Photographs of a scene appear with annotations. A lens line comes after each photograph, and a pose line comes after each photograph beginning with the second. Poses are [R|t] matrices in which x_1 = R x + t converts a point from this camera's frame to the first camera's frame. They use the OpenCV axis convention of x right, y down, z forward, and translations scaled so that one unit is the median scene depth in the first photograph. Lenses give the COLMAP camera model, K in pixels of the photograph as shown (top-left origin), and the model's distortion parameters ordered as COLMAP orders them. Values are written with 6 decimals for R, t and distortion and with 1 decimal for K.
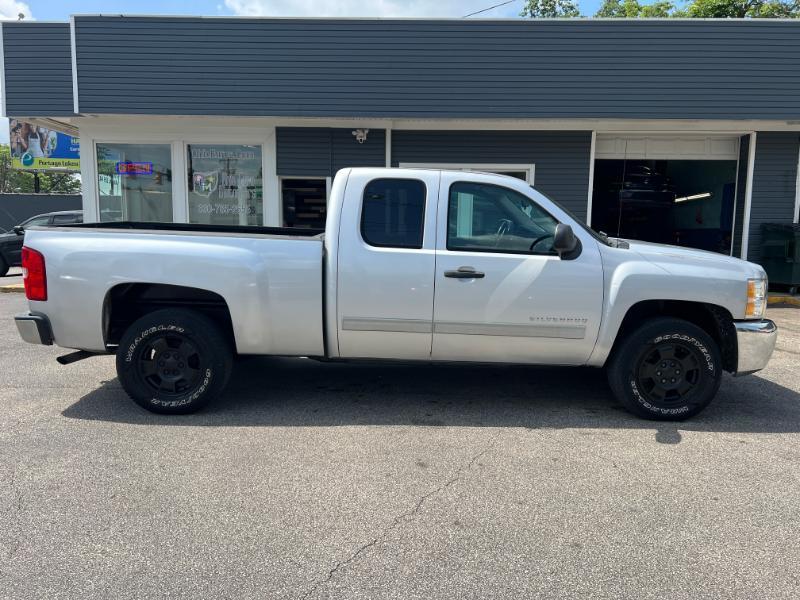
lens RADIAL K [[602.8, 0, 404.9], [0, 602.8, 303.2], [0, 0, 1]] dist [0.049610, -0.059617]
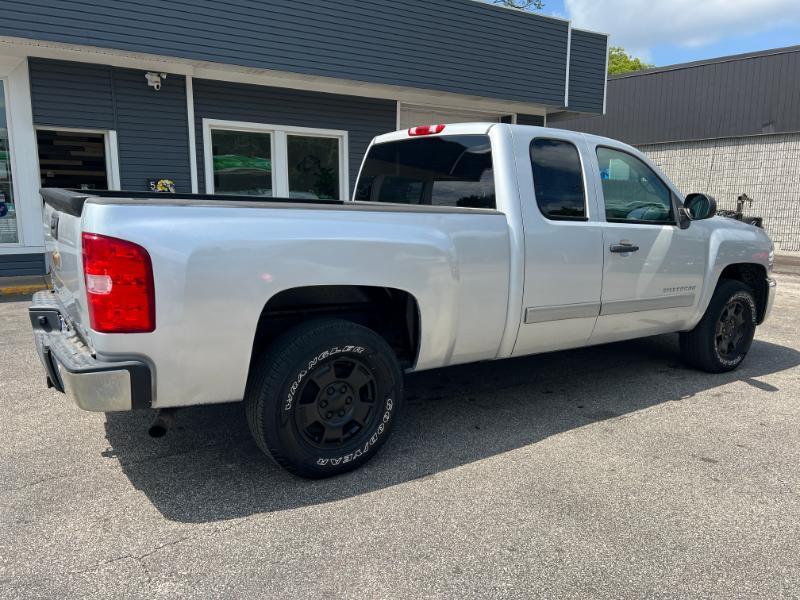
lens RADIAL K [[602.8, 0, 397.0], [0, 602.8, 301.4], [0, 0, 1]] dist [0.049610, -0.059617]
pose [[0.837721, -0.093690, 0.538002, -0.681166], [0.069388, 0.995450, 0.065308, -0.050656], [-0.541673, -0.017379, 0.840410, 0.400665]]
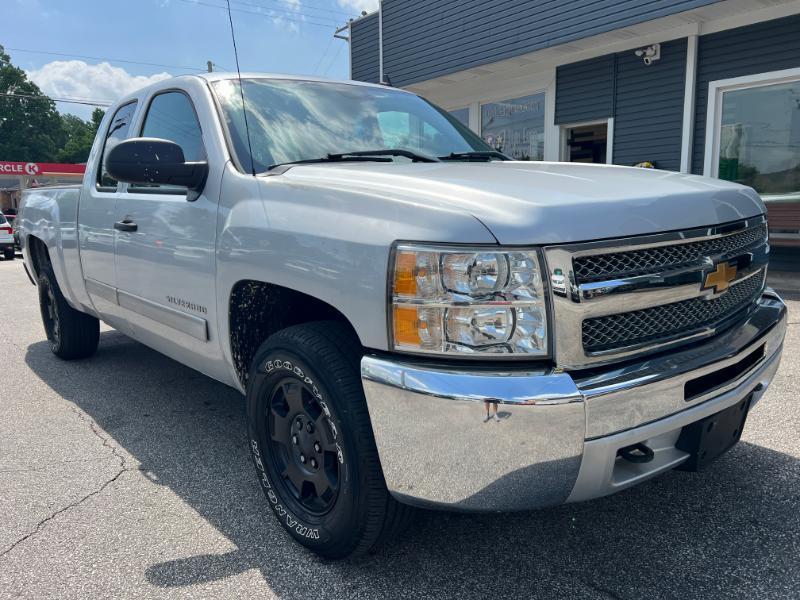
lens RADIAL K [[602.8, 0, 401.8], [0, 602.8, 299.0], [0, 0, 1]] dist [0.049610, -0.059617]
pose [[0.640157, 0.089071, -0.763064, 0.833897], [-0.062896, 0.995998, 0.063495, -0.028091], [0.765665, 0.007347, 0.643197, 0.774466]]
